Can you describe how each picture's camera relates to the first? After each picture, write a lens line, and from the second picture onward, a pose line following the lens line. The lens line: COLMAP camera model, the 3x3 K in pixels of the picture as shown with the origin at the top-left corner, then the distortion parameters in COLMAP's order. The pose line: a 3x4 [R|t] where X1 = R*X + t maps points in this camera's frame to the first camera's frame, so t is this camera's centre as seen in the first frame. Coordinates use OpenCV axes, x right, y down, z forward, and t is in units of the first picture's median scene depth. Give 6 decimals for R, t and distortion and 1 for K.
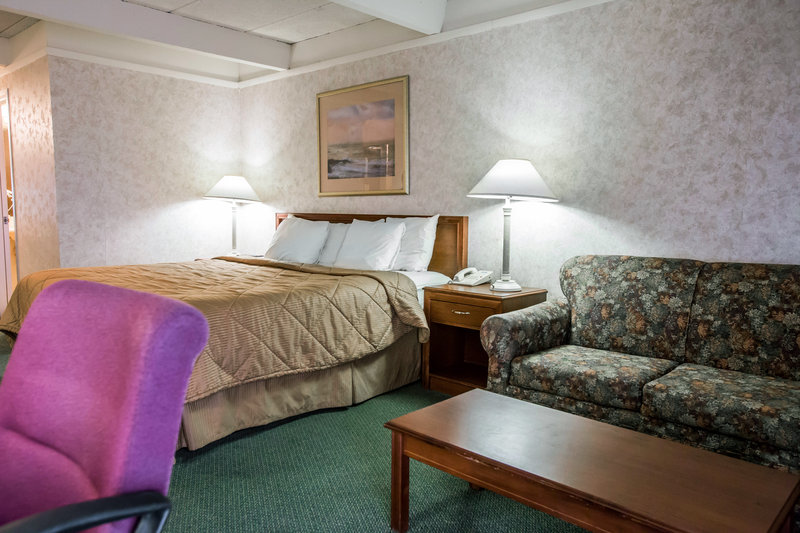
lens RADIAL K [[601.9, 0, 394.0], [0, 601.9, 263.1], [0, 0, 1]] dist [-0.009870, 0.039609]
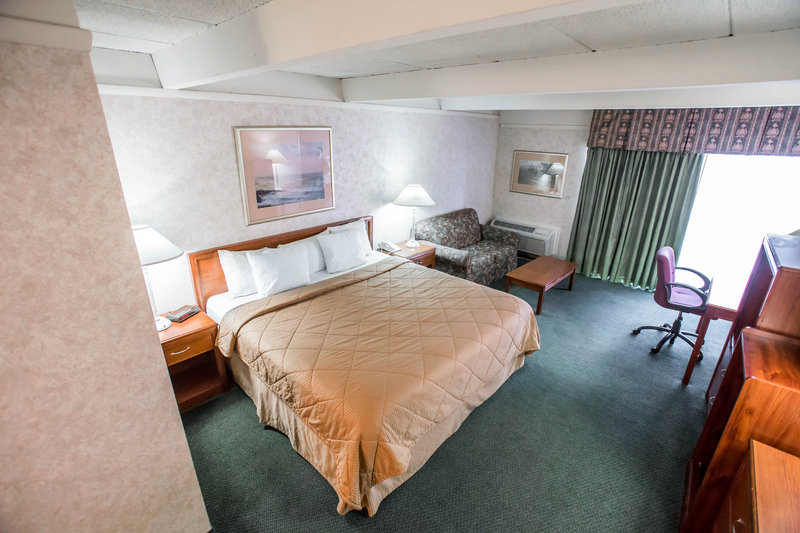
lens RADIAL K [[375.1, 0, 408.2], [0, 375.1, 266.0], [0, 0, 1]] dist [-0.055969, 0.023224]
pose [[-0.020060, -0.354179, 0.934963, -1.140666], [0.068435, 0.932471, 0.354703, -0.380021], [-0.997454, 0.071100, 0.005533, 1.046507]]
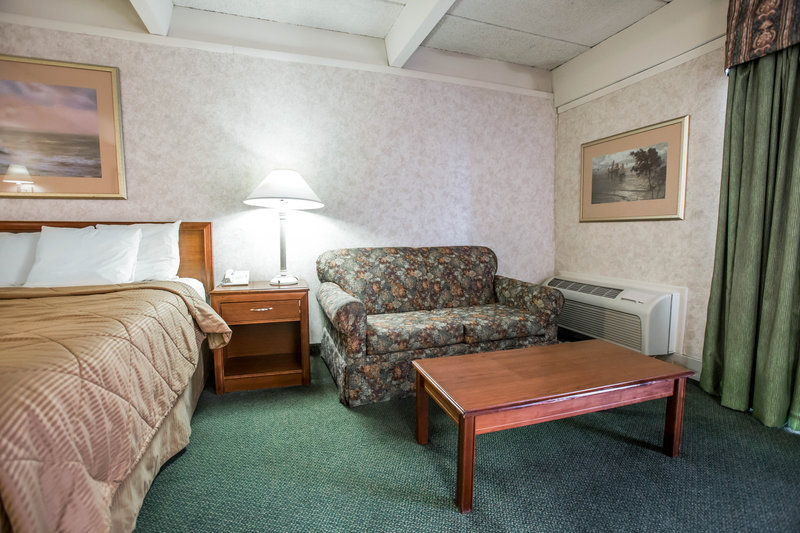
lens RADIAL K [[375.1, 0, 399.4], [0, 375.1, 261.7], [0, 0, 1]] dist [-0.055969, 0.023224]
pose [[0.479890, -0.075639, 0.874062, -0.344325], [0.085241, 0.995583, 0.039354, -0.006962], [-0.873178, 0.055620, 0.484218, 0.471850]]
